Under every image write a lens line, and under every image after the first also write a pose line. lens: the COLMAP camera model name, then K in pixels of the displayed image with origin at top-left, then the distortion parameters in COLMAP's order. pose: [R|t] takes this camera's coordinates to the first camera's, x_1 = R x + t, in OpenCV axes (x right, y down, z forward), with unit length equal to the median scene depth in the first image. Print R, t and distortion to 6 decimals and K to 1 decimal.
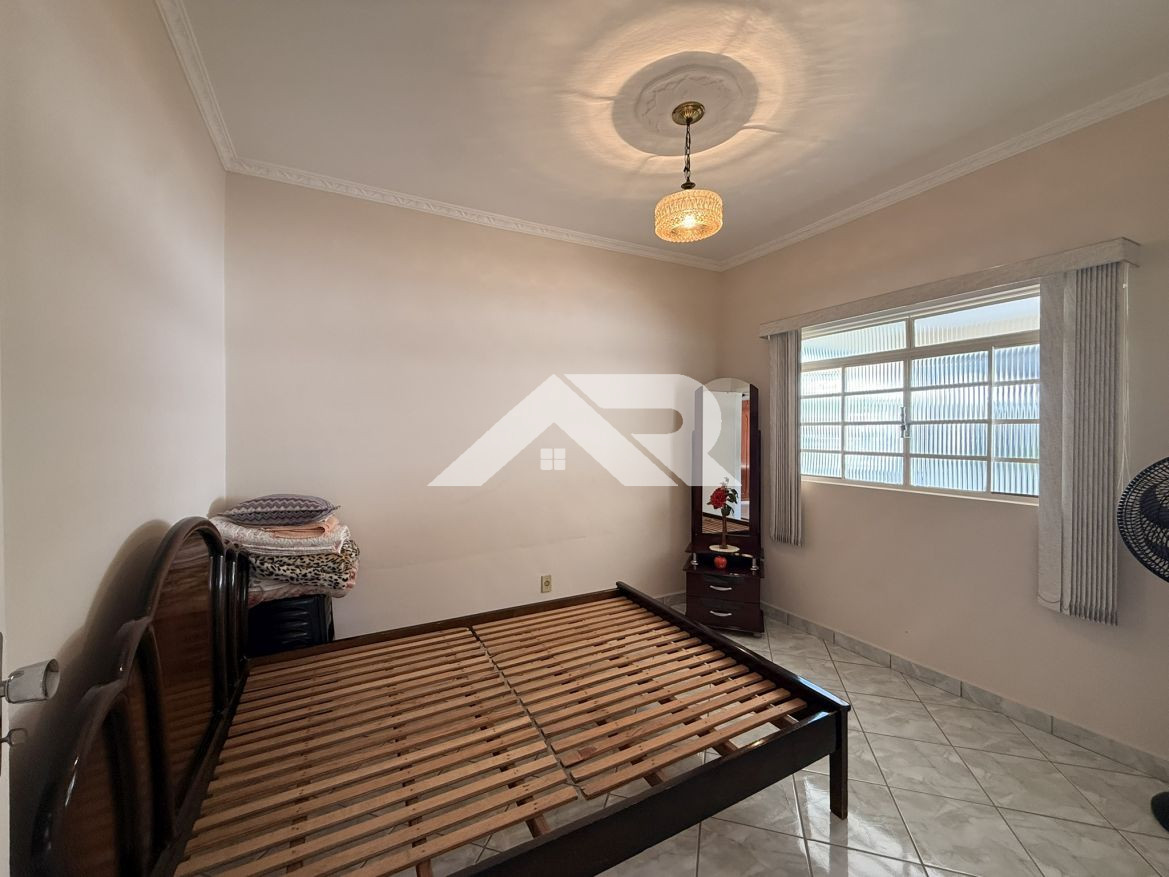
lens RADIAL K [[465.3, 0, 583.4], [0, 465.3, 436.1], [0, 0, 1]] dist [-0.000637, -0.000317]
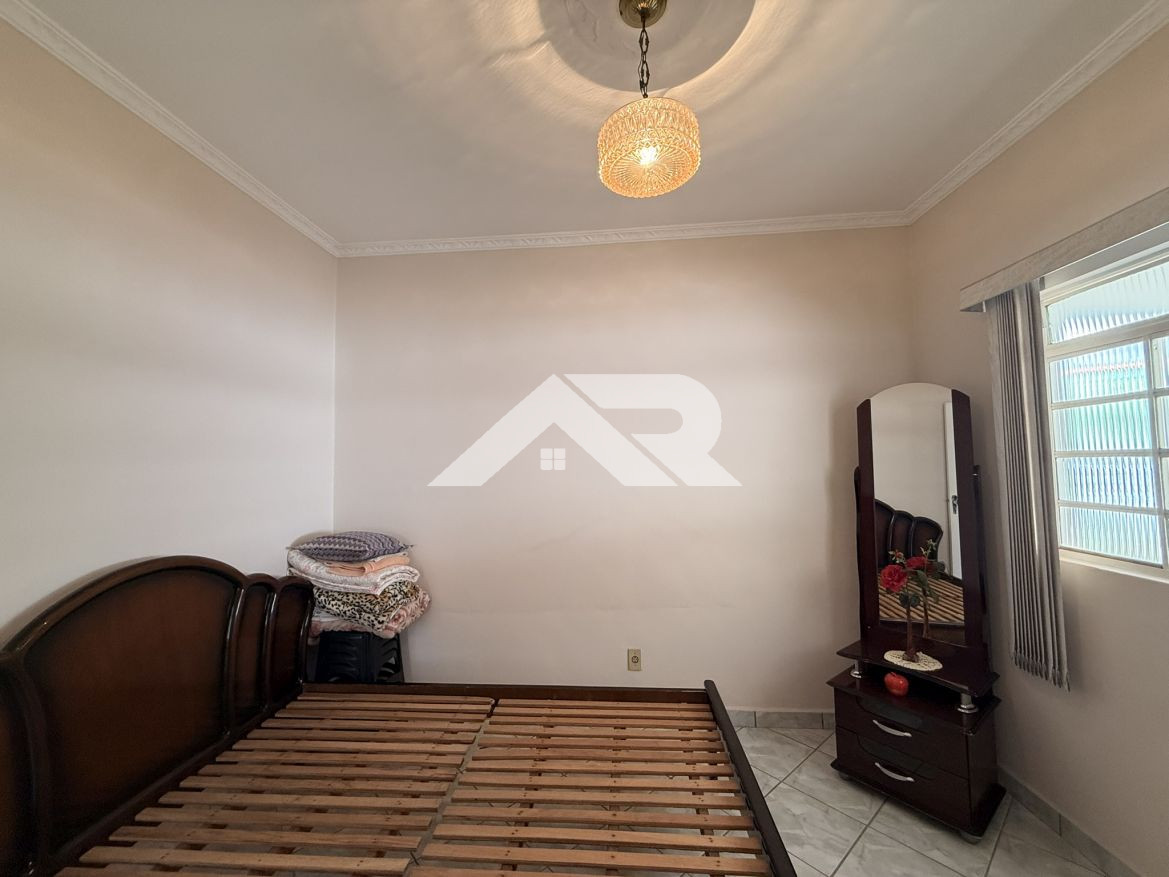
lens RADIAL K [[465.3, 0, 584.4], [0, 465.3, 435.1], [0, 0, 1]] dist [-0.000637, -0.000317]
pose [[0.845081, -0.042943, -0.532911, 0.383958], [0.009129, 0.997783, -0.065926, -0.024290], [0.534560, 0.050848, 0.843599, 0.333057]]
